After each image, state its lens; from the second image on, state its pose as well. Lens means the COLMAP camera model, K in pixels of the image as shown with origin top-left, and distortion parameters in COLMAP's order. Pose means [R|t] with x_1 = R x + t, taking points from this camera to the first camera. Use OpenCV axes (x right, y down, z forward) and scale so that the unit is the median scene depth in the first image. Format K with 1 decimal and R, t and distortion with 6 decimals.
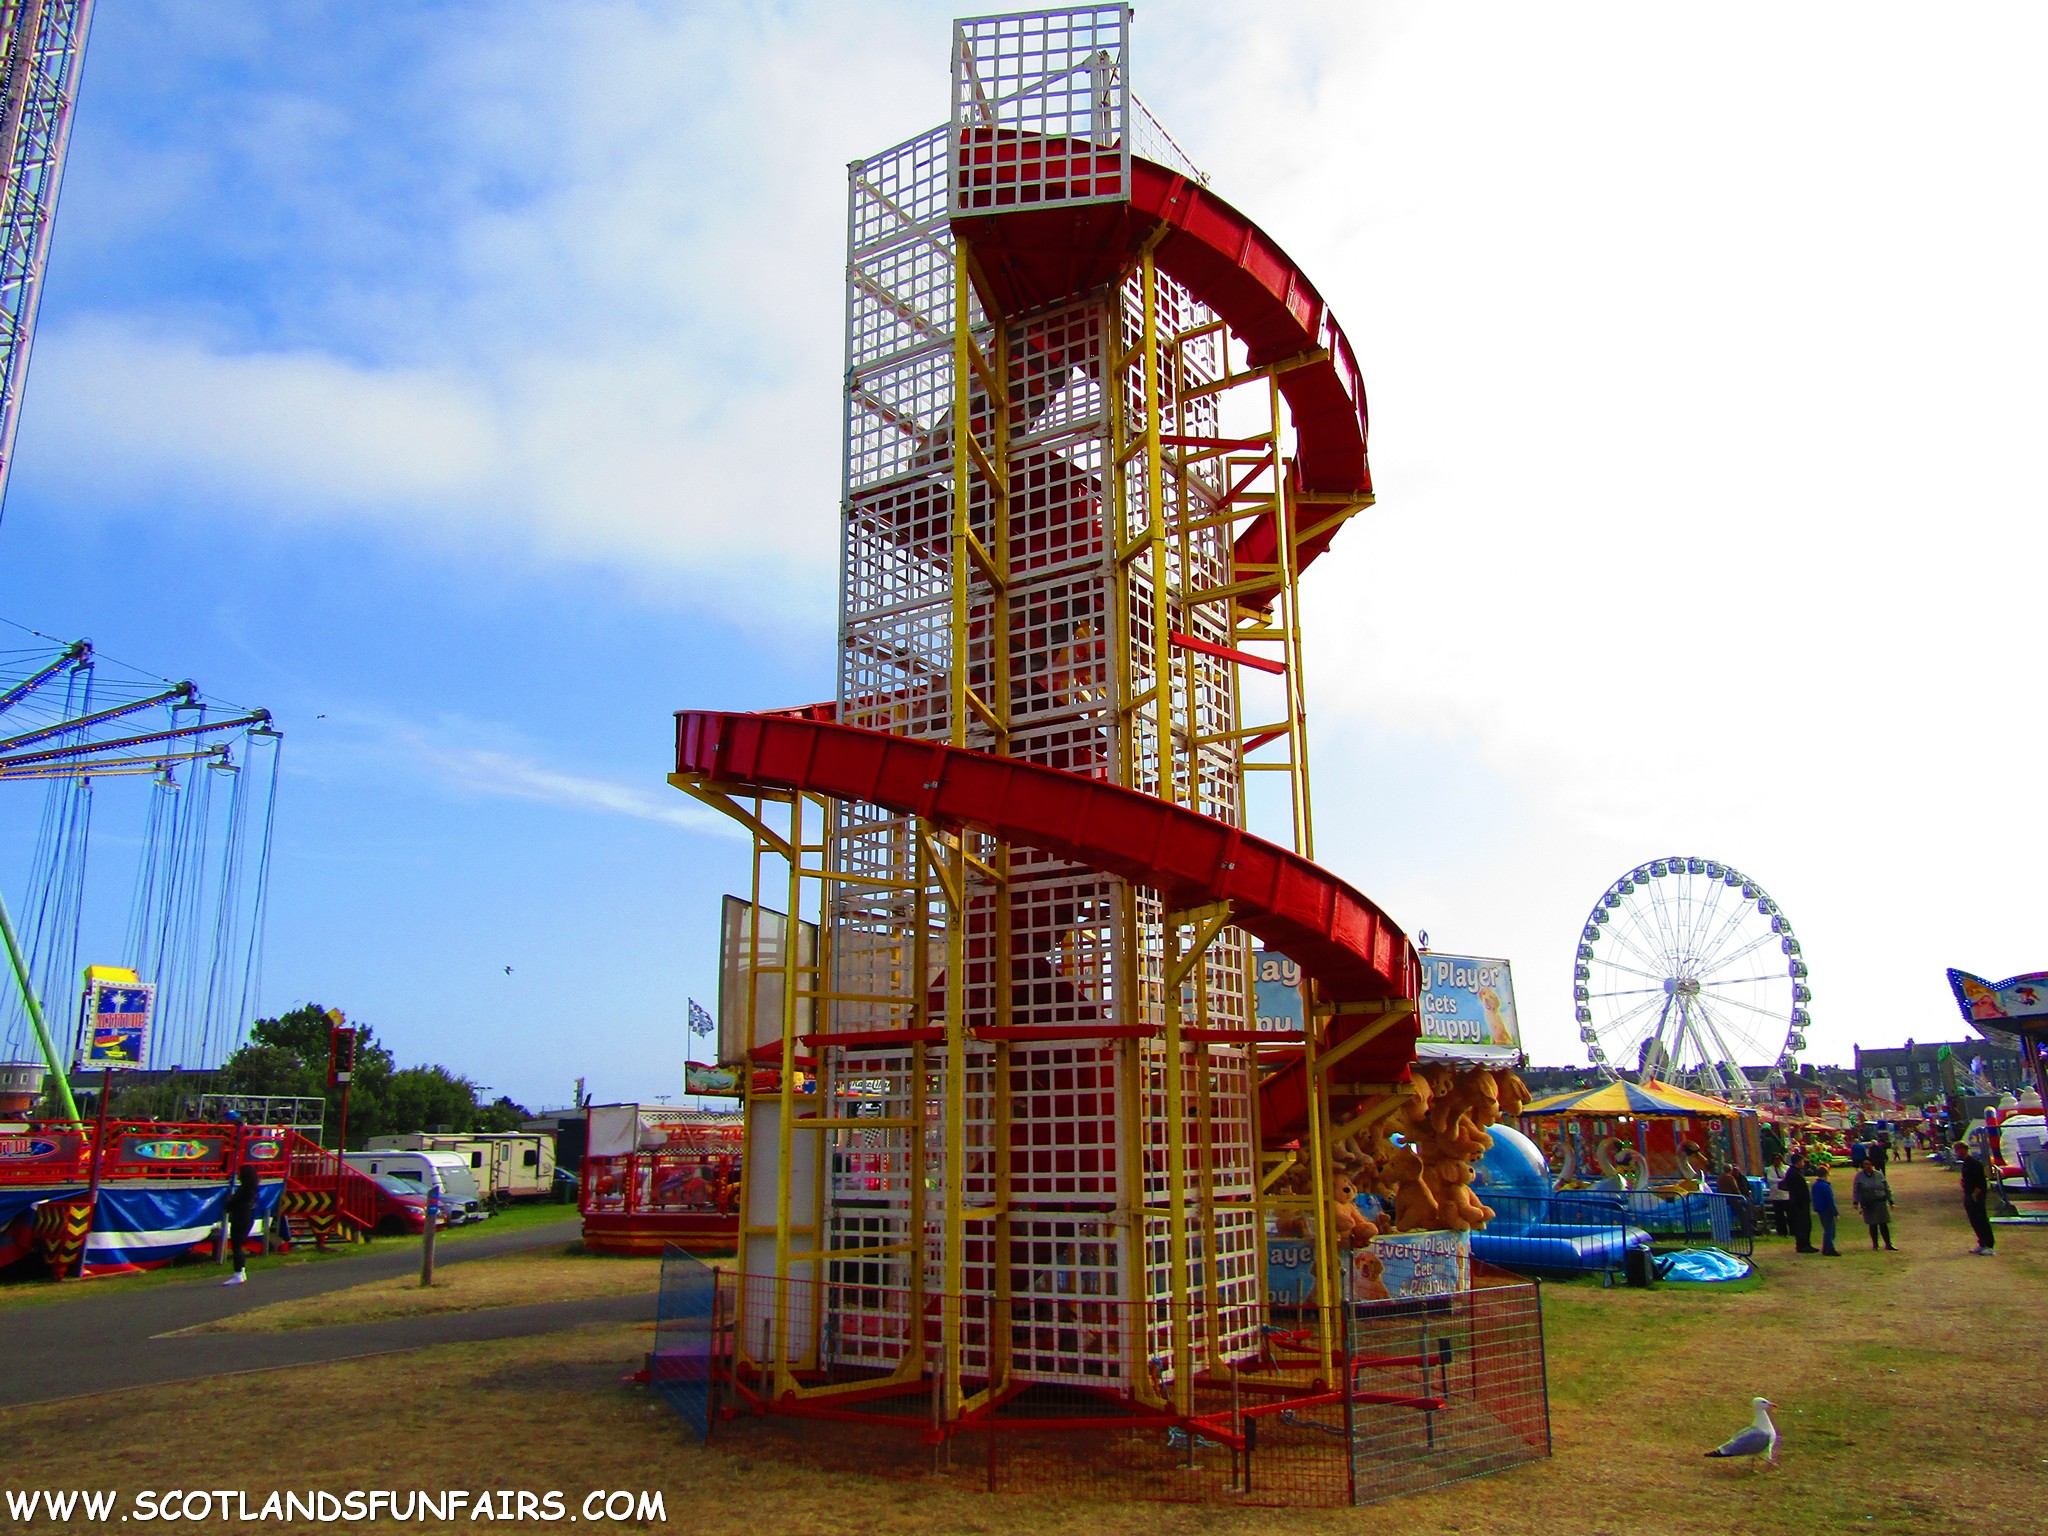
lens RADIAL K [[1471.5, 0, 1024.0], [0, 1471.5, 768.0], [0, 0, 1]] dist [-0.004079, -0.004769]
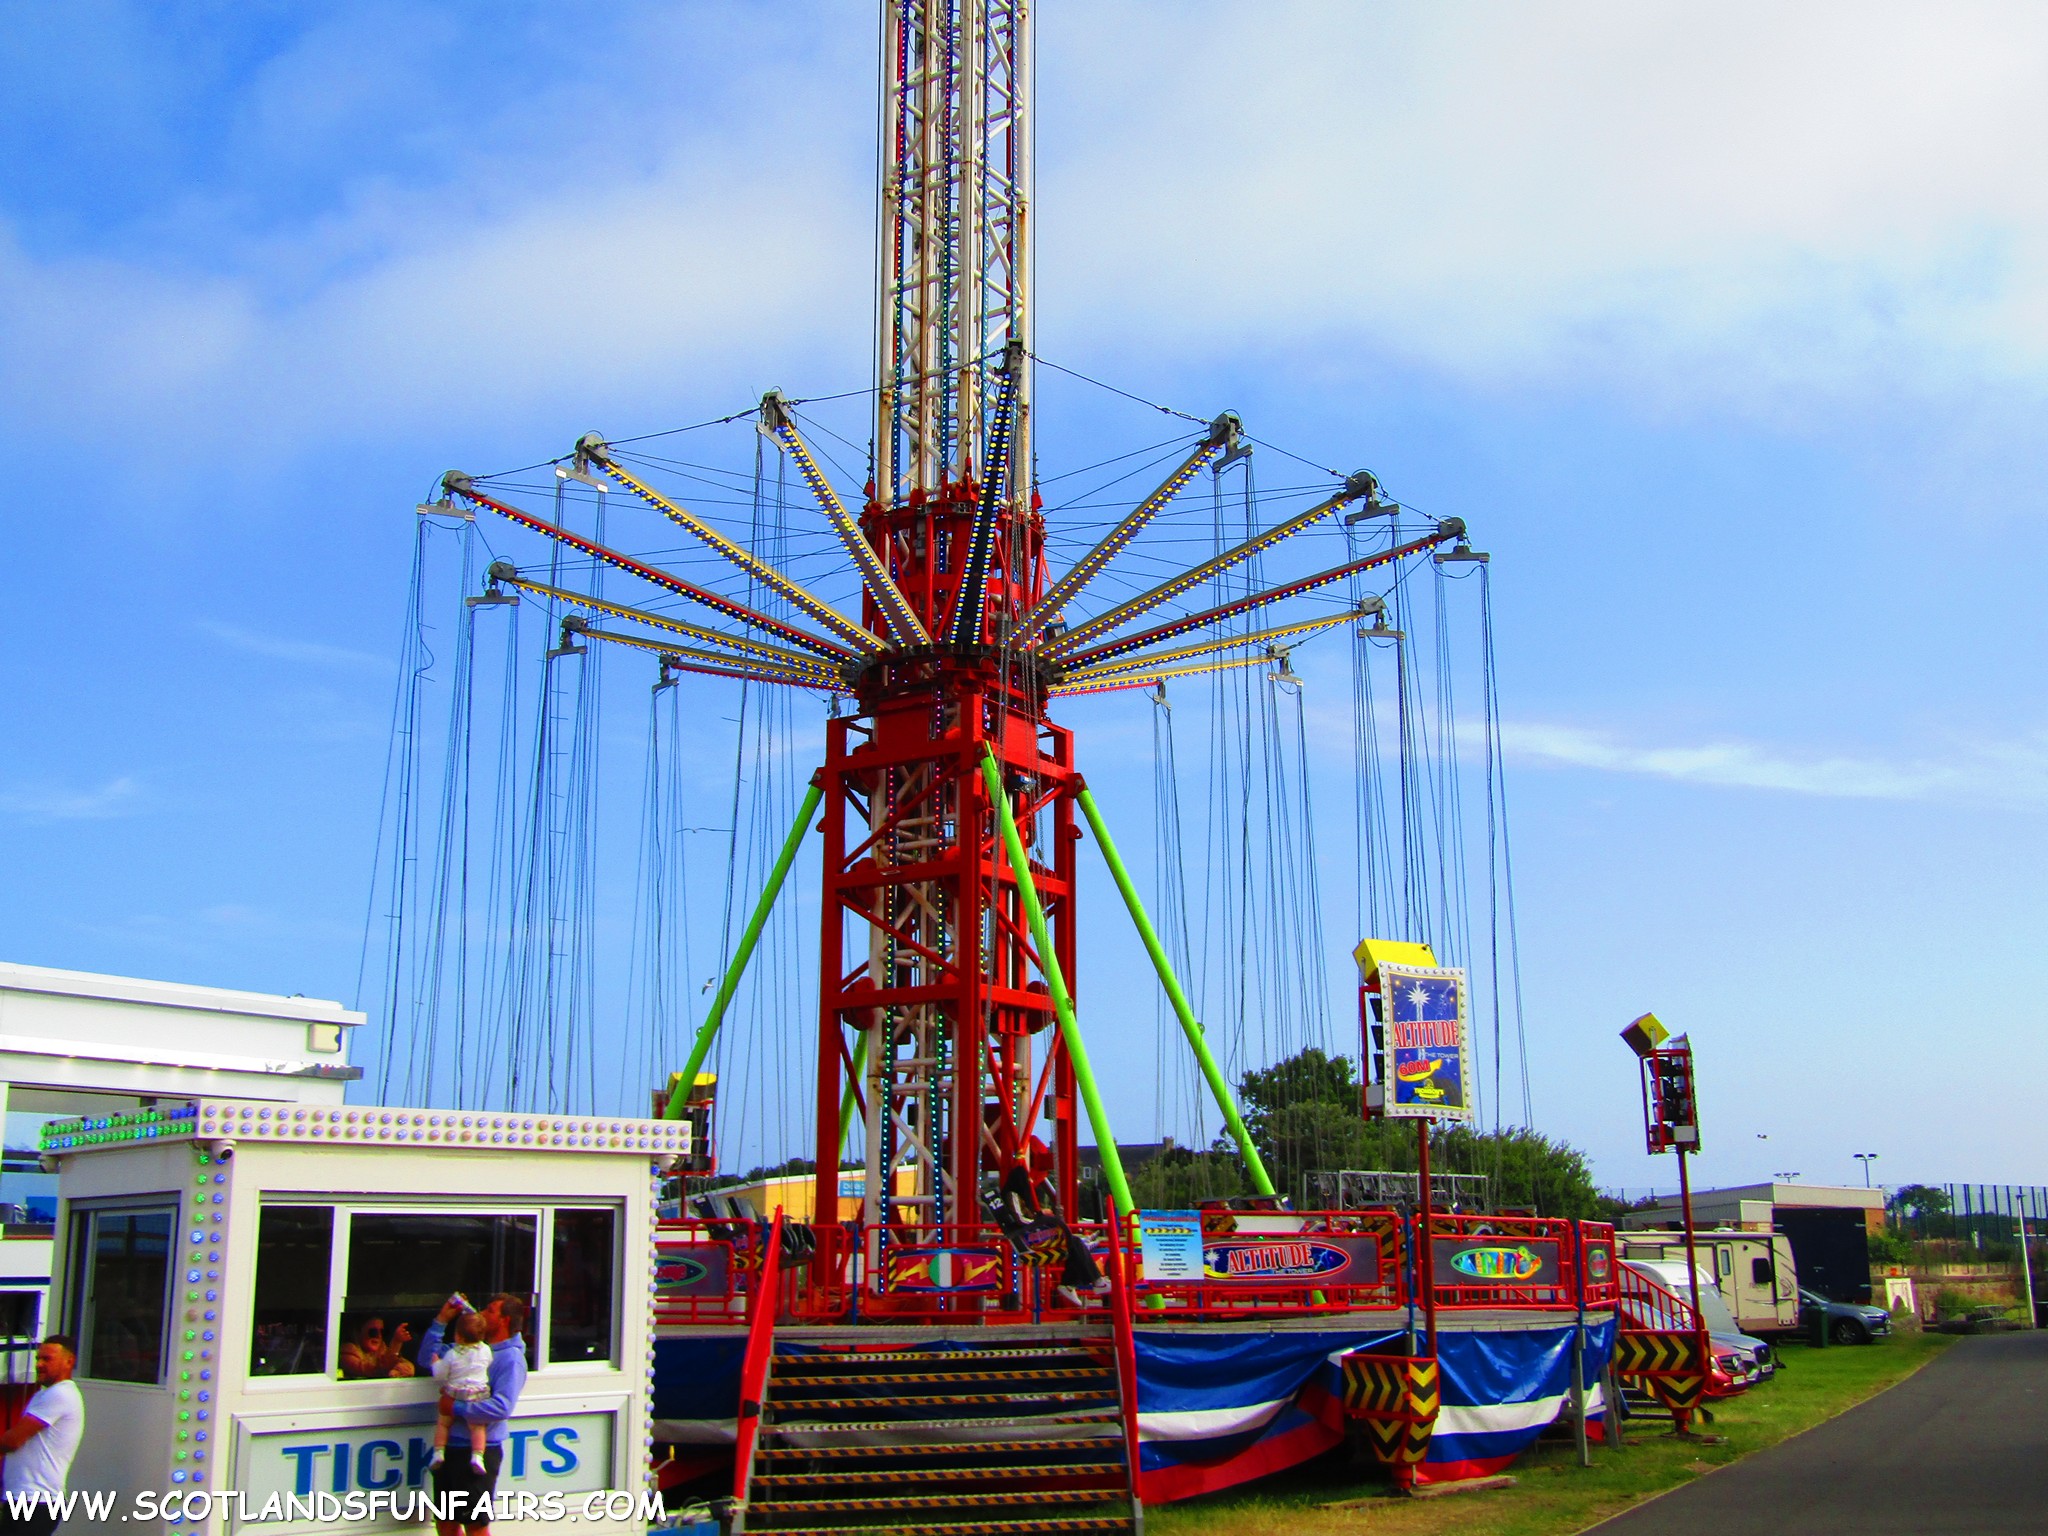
lens RADIAL K [[2205.8, 0, 1024.0], [0, 2205.8, 768.0], [0, 0, 1]] dist [-0.009321, -0.005291]
pose [[0.849327, -0.100702, -0.518173, -0.265591], [0.119913, 0.992778, 0.003611, 0.044074], [0.514067, -0.065203, 0.855268, 0.184718]]
